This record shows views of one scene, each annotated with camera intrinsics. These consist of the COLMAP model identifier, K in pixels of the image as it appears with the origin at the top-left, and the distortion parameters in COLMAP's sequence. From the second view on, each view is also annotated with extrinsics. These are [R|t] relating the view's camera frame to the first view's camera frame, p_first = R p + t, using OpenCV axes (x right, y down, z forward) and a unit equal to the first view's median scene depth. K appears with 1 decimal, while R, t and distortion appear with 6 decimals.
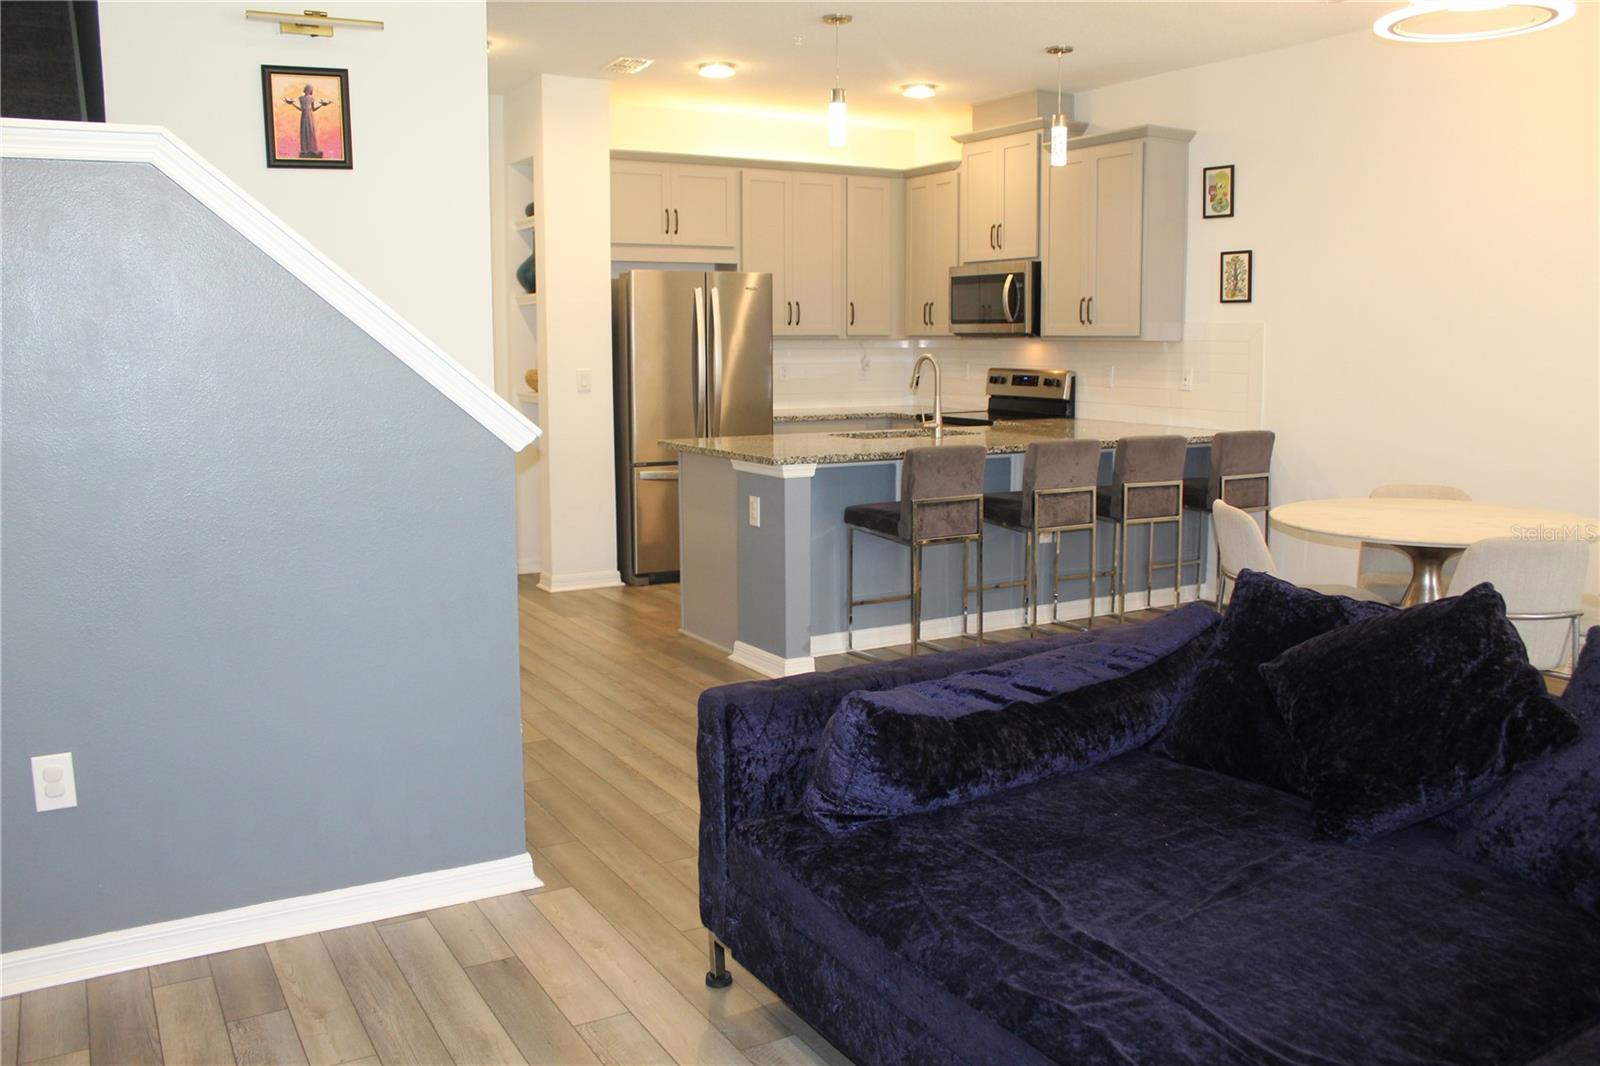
lens RADIAL K [[1318.8, 0, 794.1], [0, 1318.8, 525.9], [0, 0, 1]] dist [-0.159554, 0.130638]
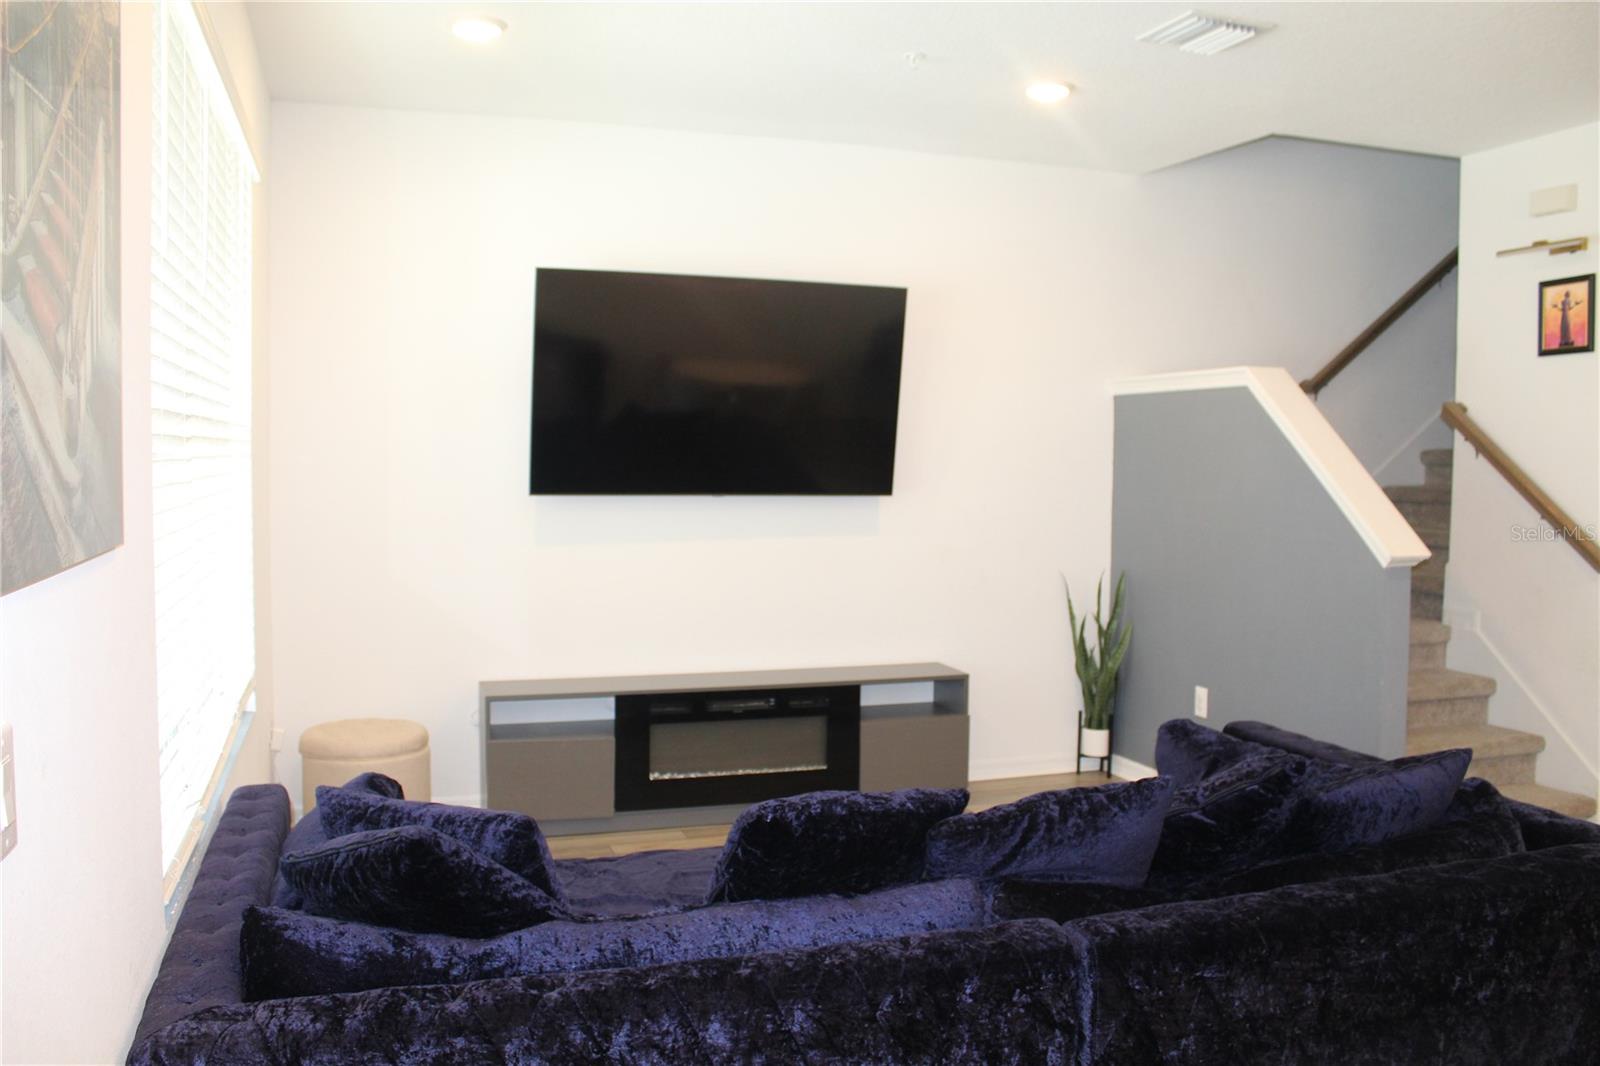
lens RADIAL K [[1318.8, 0, 799.6], [0, 1318.8, 514.5], [0, 0, 1]] dist [-0.159554, 0.130638]
pose [[-0.192744, 0.051867, -0.979877, 0.591006], [-0.152667, 0.984857, 0.082161, -0.060172], [0.969300, 0.165431, -0.181907, 0.288664]]
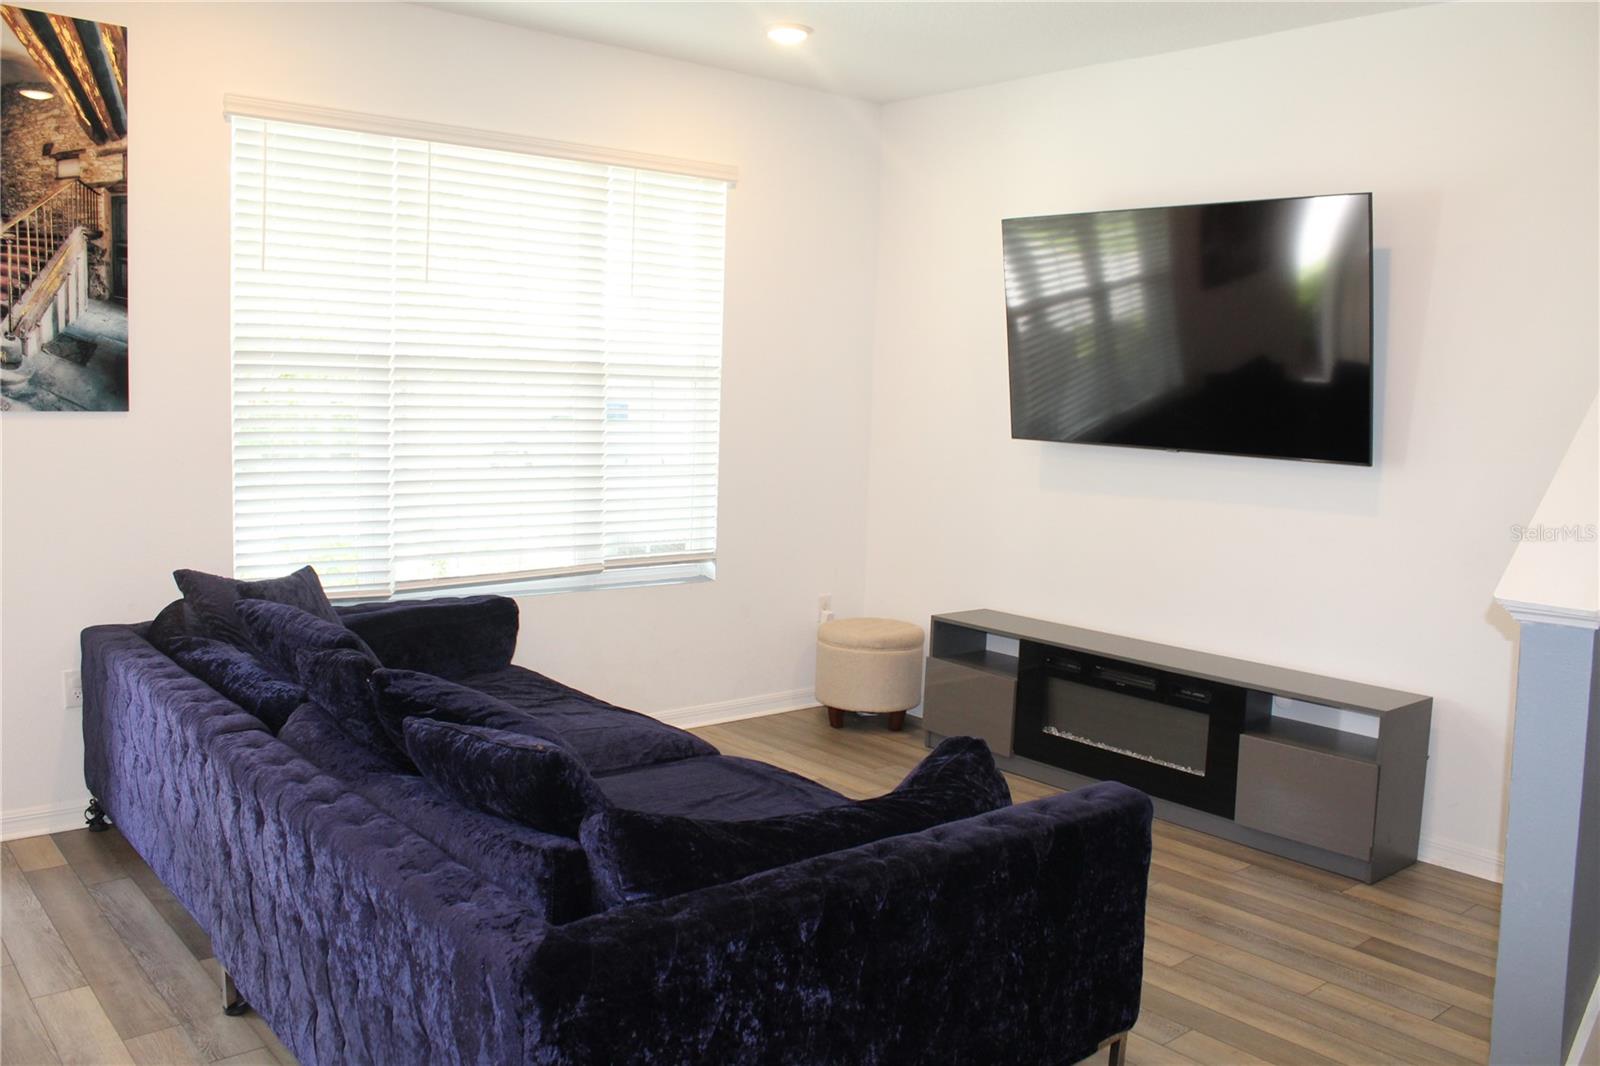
lens RADIAL K [[1318.8, 0, 791.7], [0, 1318.8, 489.6], [0, 0, 1]] dist [-0.159554, 0.130638]
pose [[-0.982880, -0.014720, -0.183660, 0.156789], [-0.055797, 0.973777, 0.220556, -0.124358], [0.175598, 0.227028, -0.957927, 0.747350]]
